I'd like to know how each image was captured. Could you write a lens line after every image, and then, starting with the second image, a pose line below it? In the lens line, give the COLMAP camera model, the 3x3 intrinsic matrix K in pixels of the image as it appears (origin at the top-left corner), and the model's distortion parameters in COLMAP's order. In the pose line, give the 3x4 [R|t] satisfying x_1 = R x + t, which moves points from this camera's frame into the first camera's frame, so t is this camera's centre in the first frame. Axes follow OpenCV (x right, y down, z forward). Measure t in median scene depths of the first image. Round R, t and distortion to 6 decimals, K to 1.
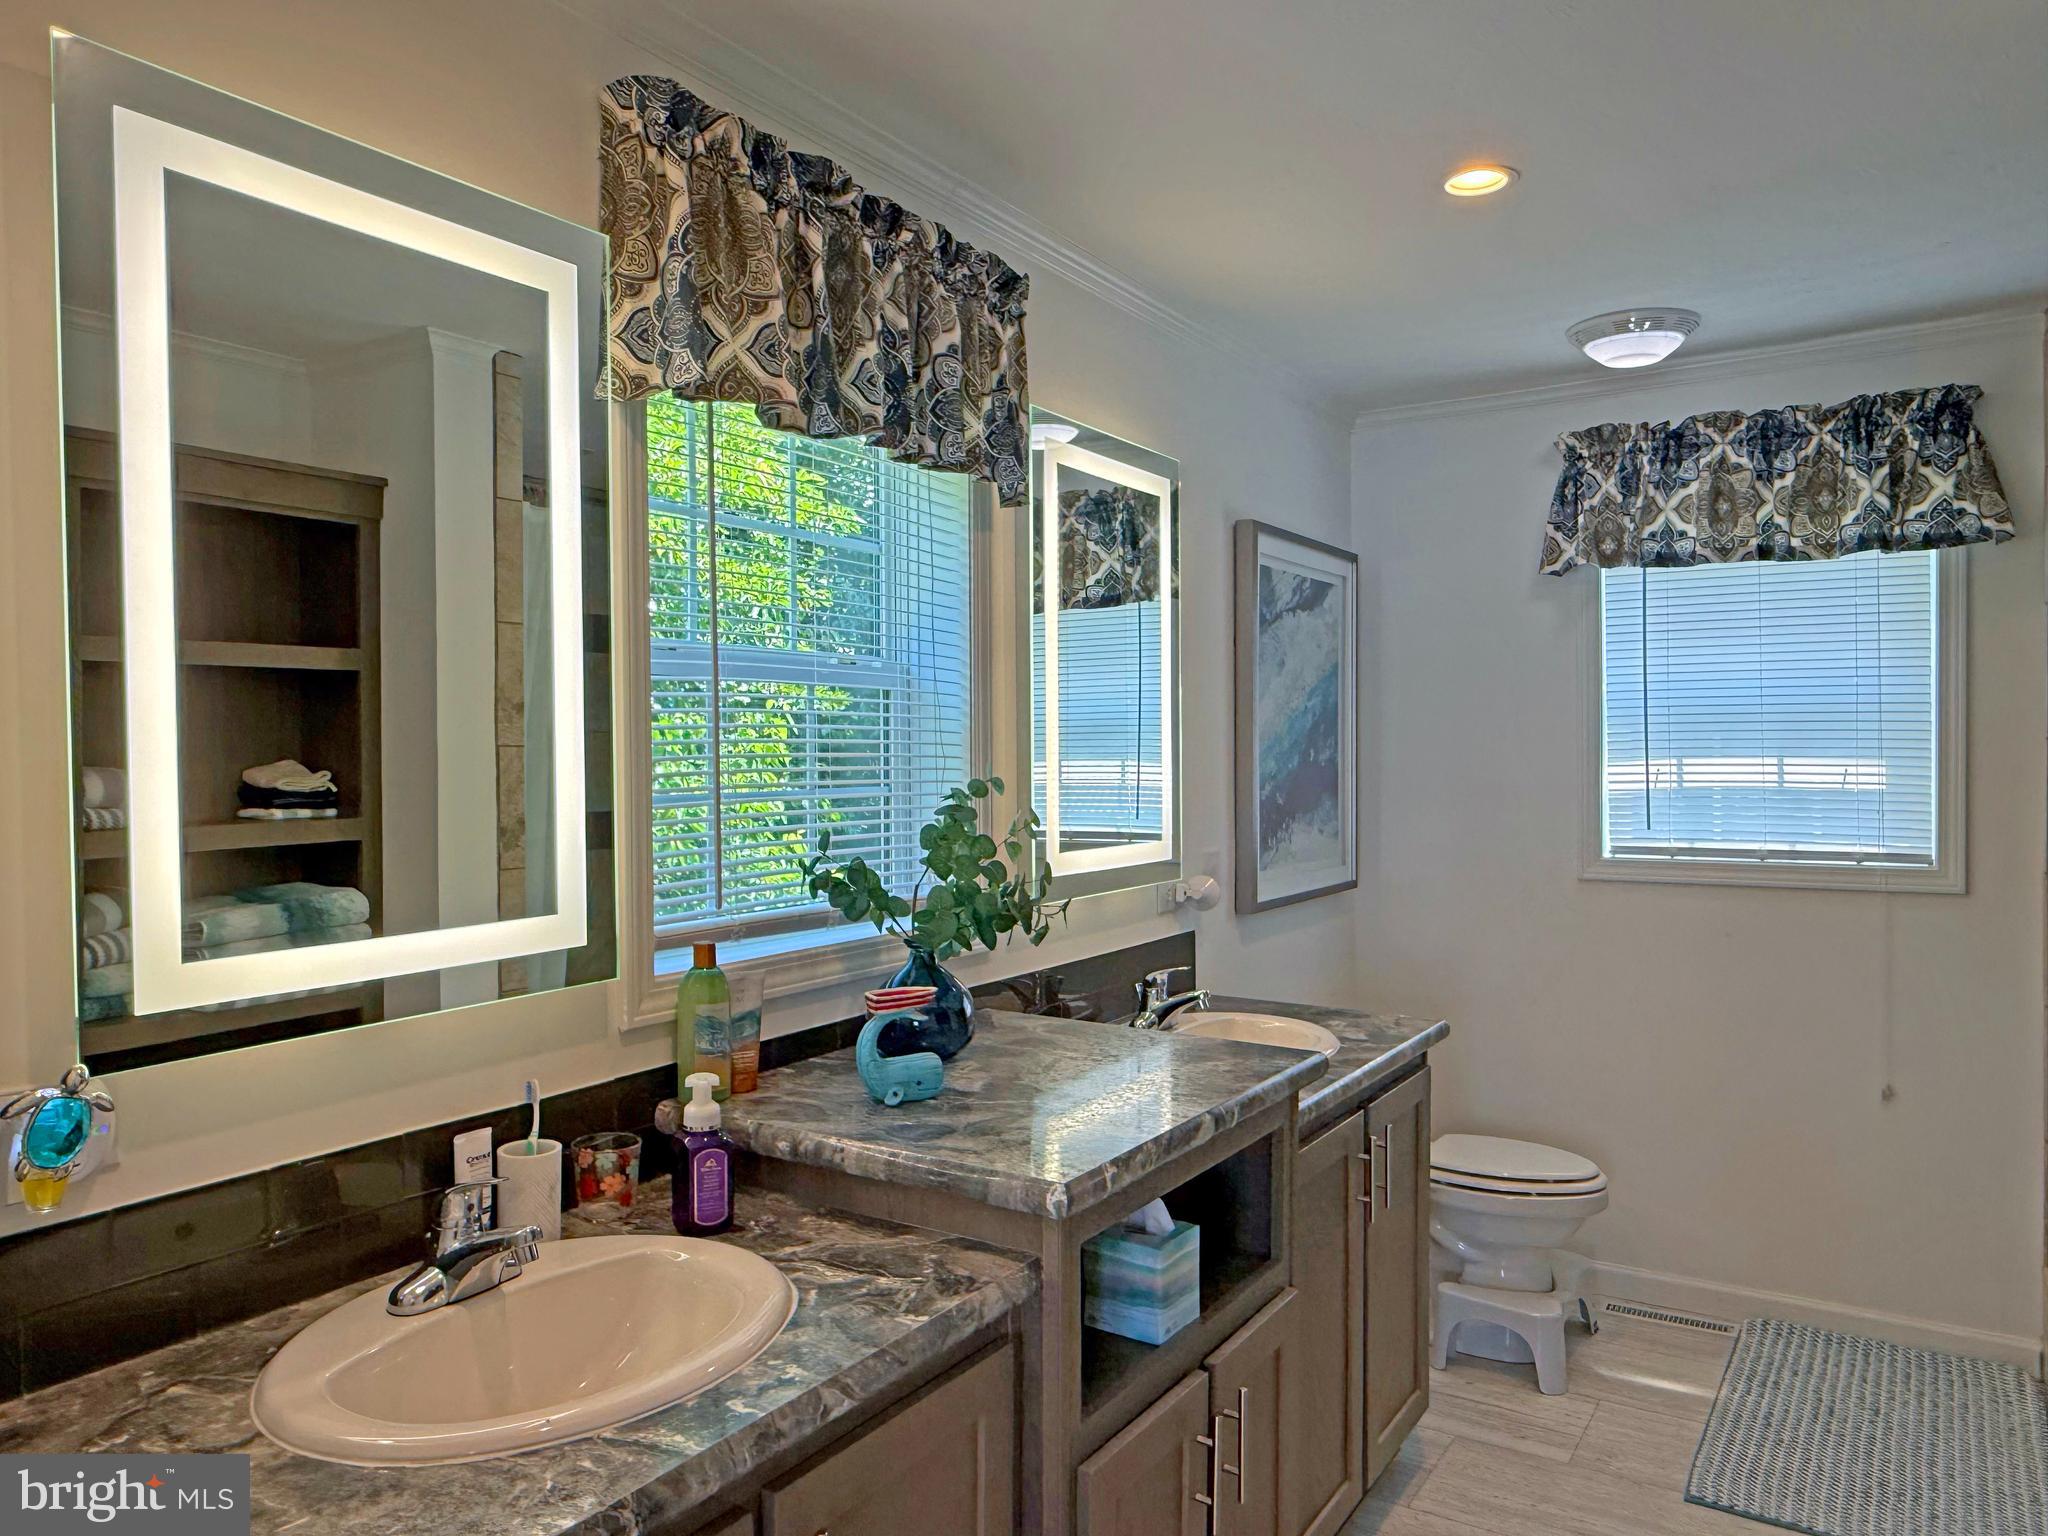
lens RADIAL K [[1411.0, 0, 1017.2], [0, 1411.0, 751.1], [0, 0, 1]] dist [0.006807, -0.001473]
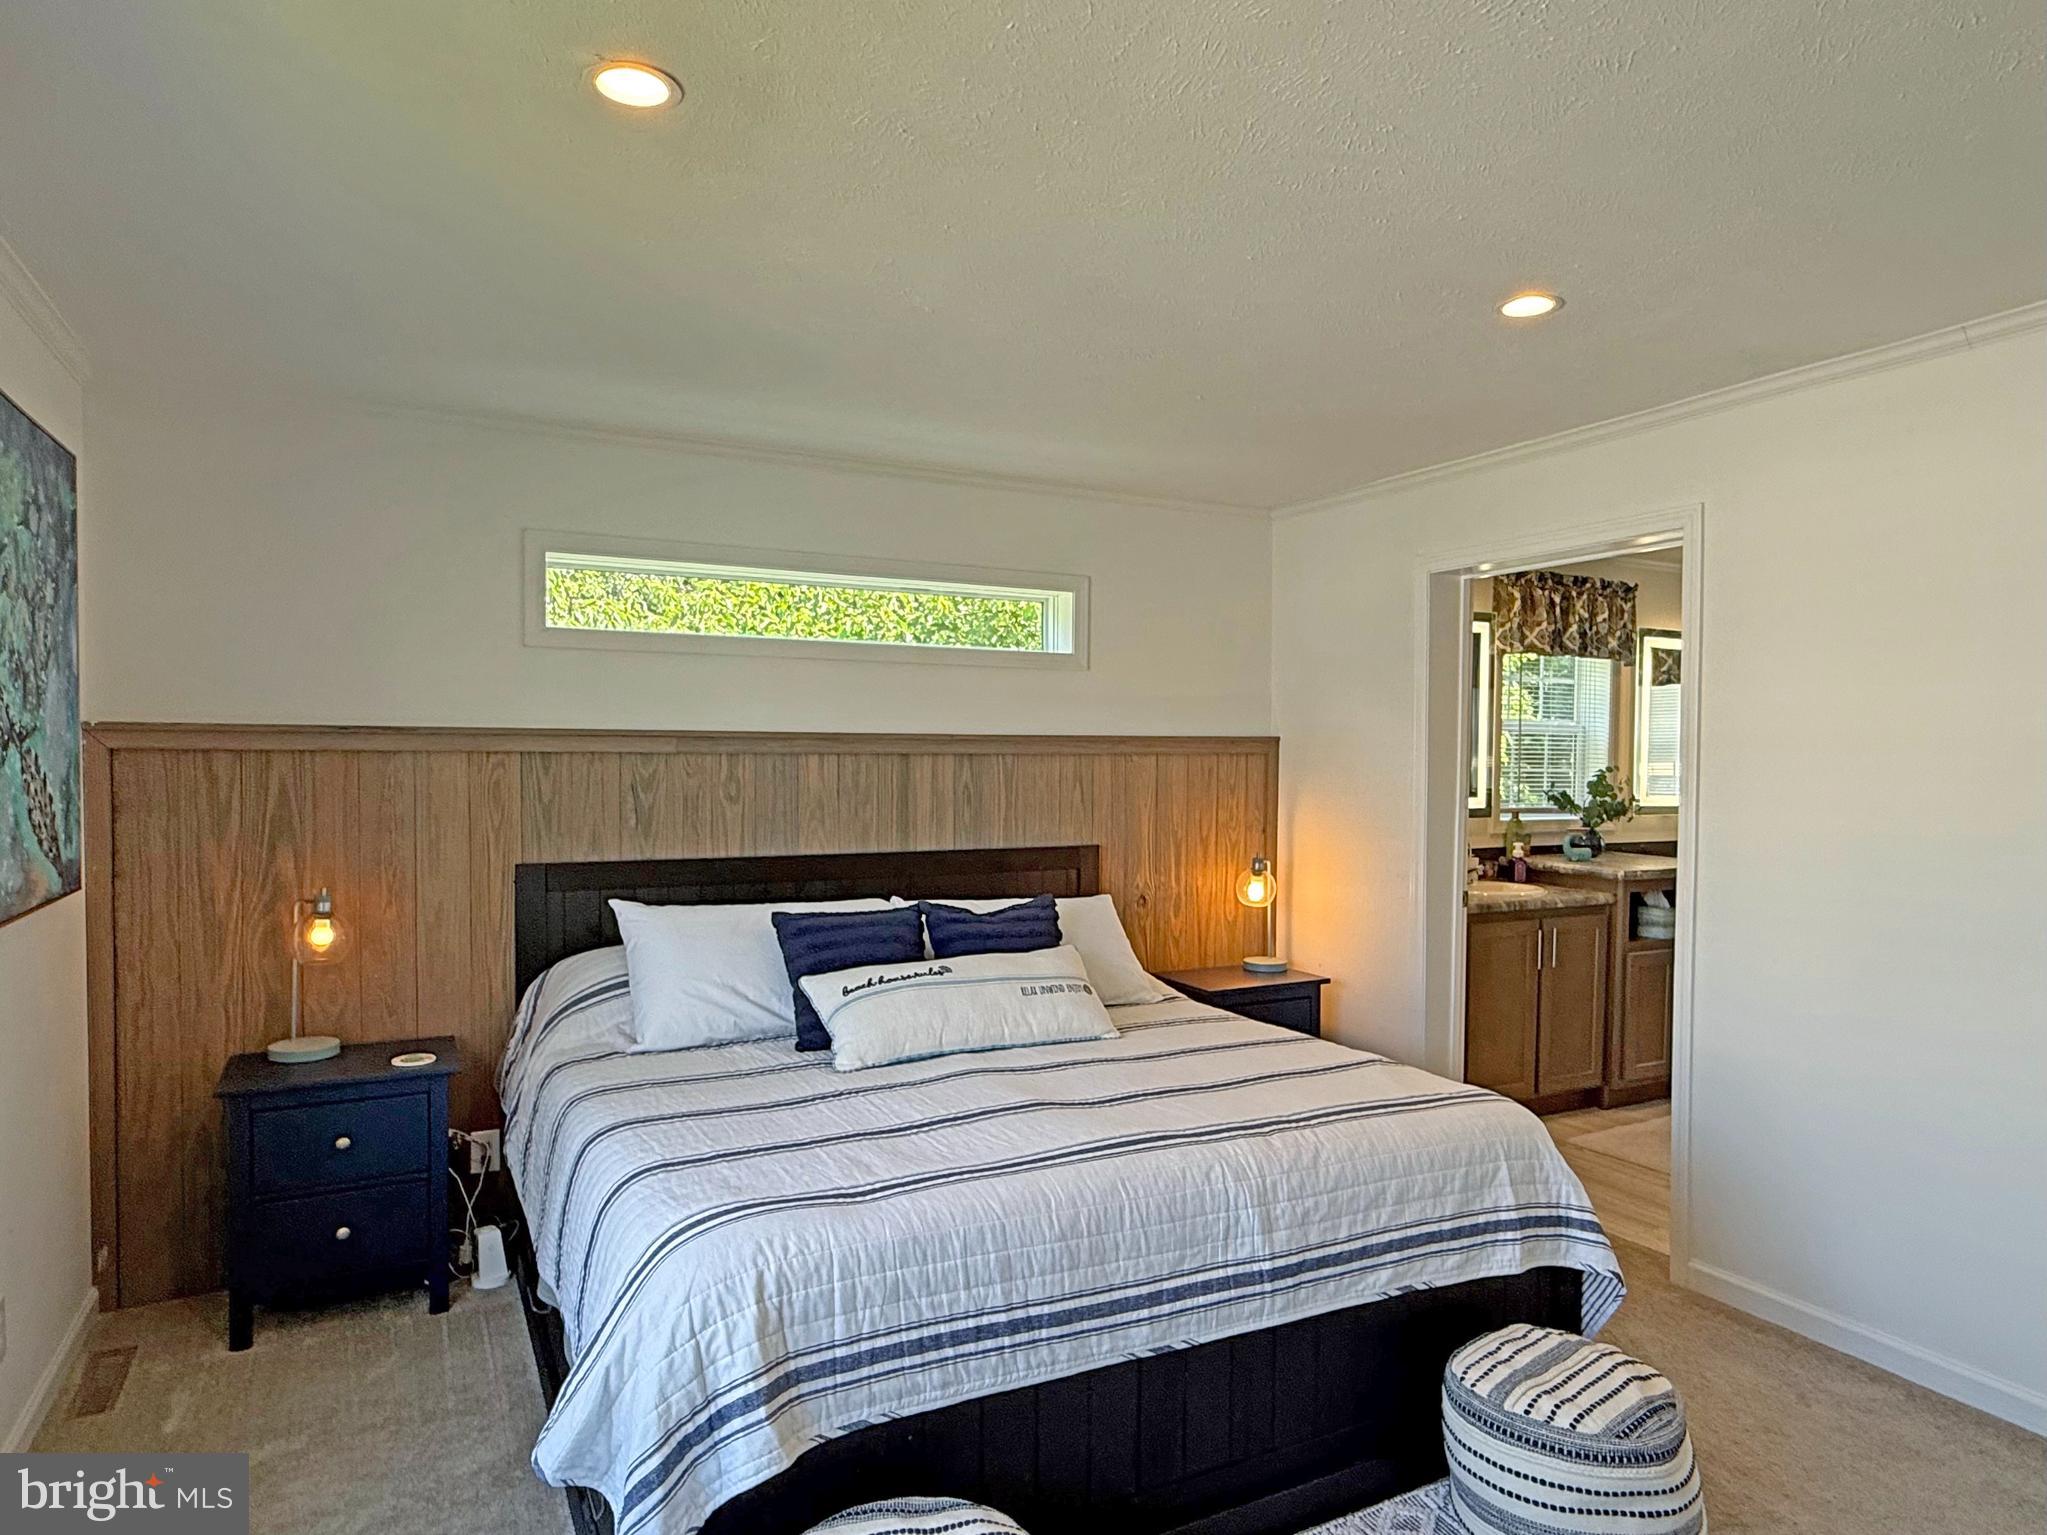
lens RADIAL K [[1229.2, 0, 1025.2], [0, 1229.2, 771.8], [0, 0, 1]] dist [0.005735, 0.004370]
pose [[0.872799, 0.028513, -0.487245, 0.165390], [-0.019108, 0.999523, 0.024263, -0.007728], [0.487705, -0.011866, 0.872928, -1.900596]]
